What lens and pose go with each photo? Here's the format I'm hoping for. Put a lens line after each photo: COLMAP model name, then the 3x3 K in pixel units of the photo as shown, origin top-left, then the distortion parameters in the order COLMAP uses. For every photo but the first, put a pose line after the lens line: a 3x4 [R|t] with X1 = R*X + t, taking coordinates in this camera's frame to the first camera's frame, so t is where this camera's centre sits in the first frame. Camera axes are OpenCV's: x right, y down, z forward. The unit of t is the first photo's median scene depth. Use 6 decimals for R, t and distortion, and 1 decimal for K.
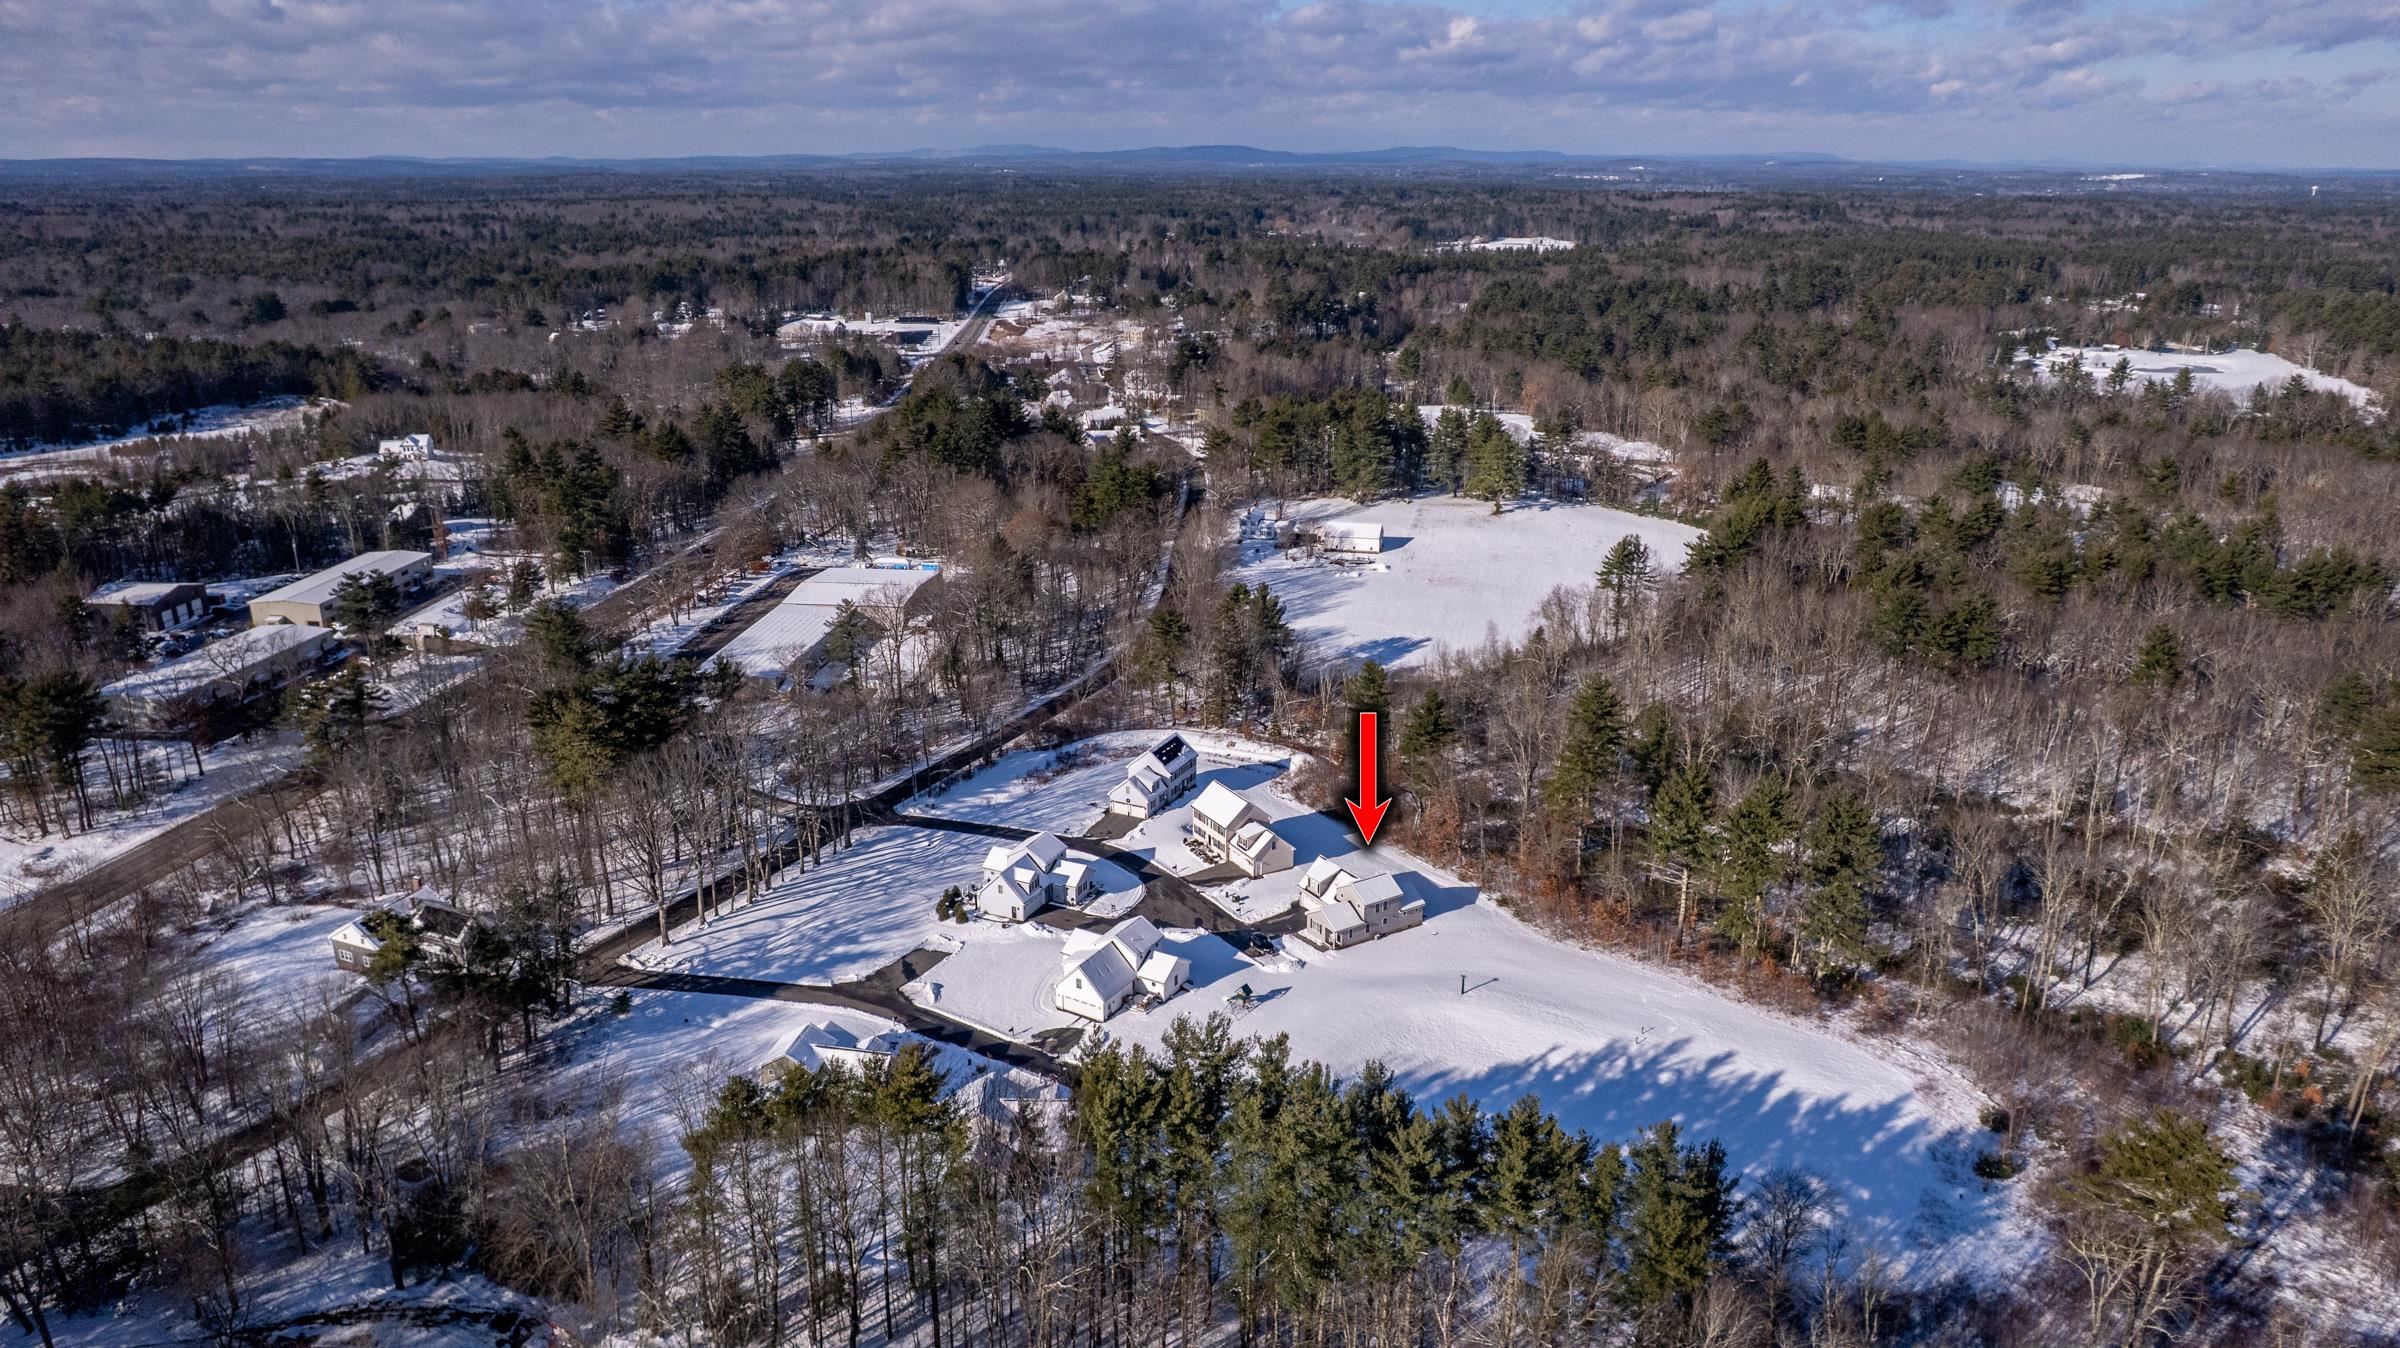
lens RADIAL K [[1524.1, 0, 1199.2], [0, 1524.1, 675.4], [0, 0, 1]] dist [-0.059681, 0.047305]
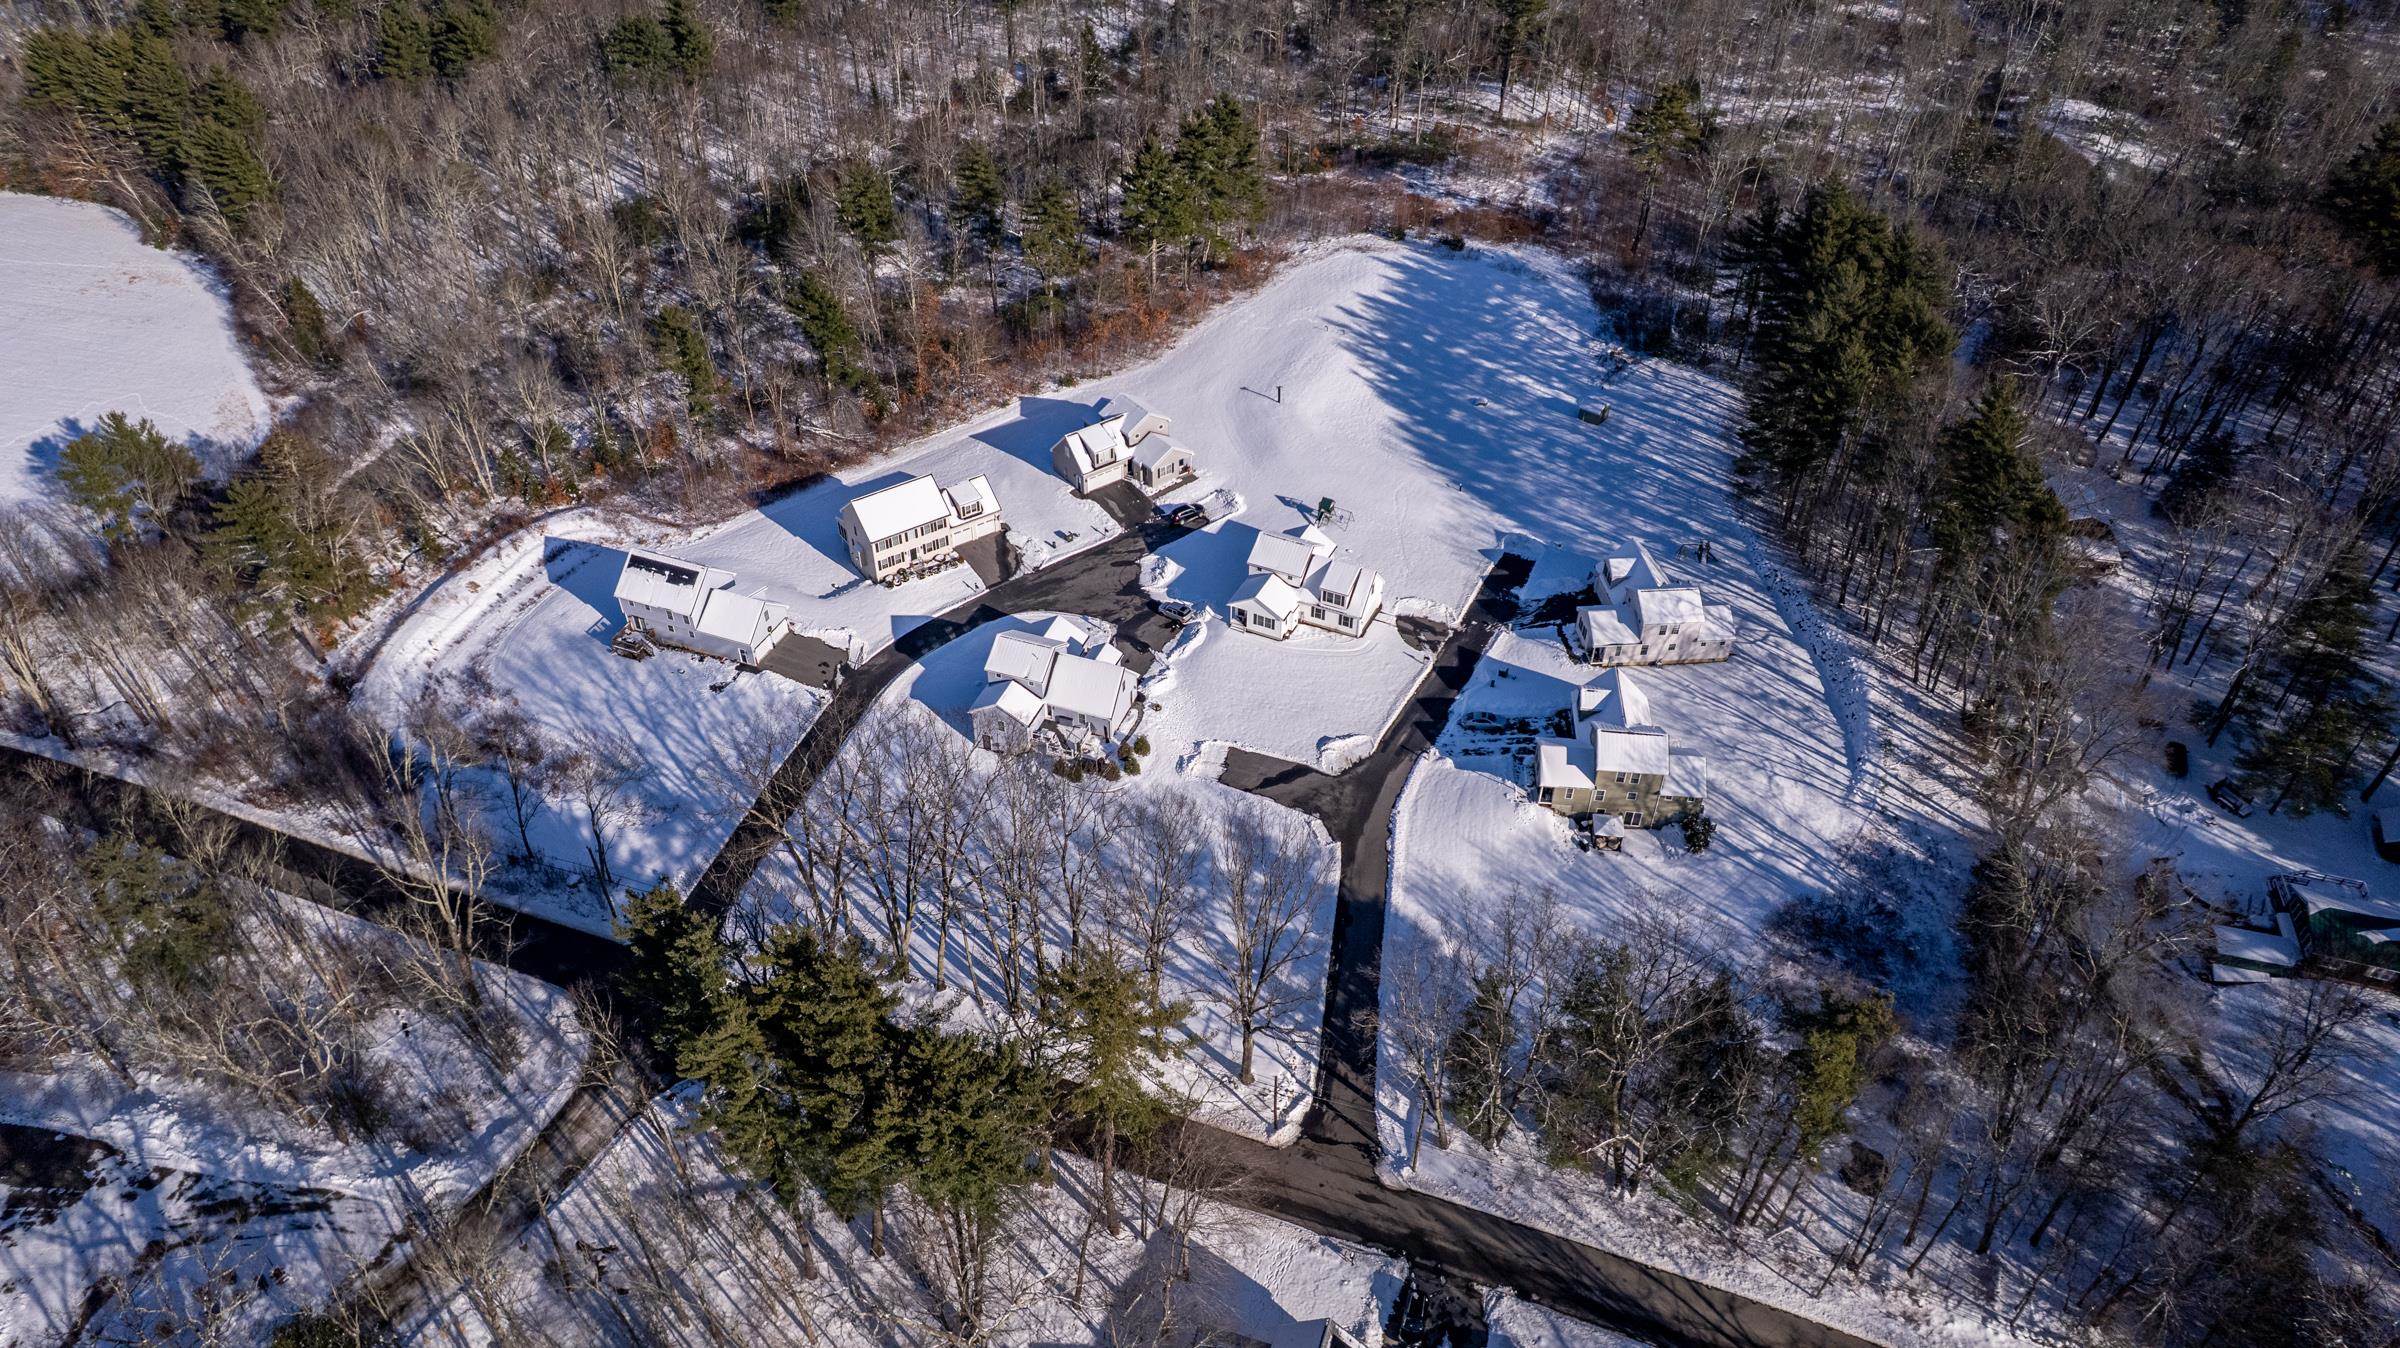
lens RADIAL K [[1524.1, 0, 1214.3], [0, 1524.1, 660.0], [0, 0, 1]] dist [-0.059681, 0.047305]
pose [[-0.082617, -0.644479, 0.760145, -0.723709], [0.297067, 0.712151, 0.636075, -0.345397], [-0.951276, 0.278365, 0.132618, 0.892192]]
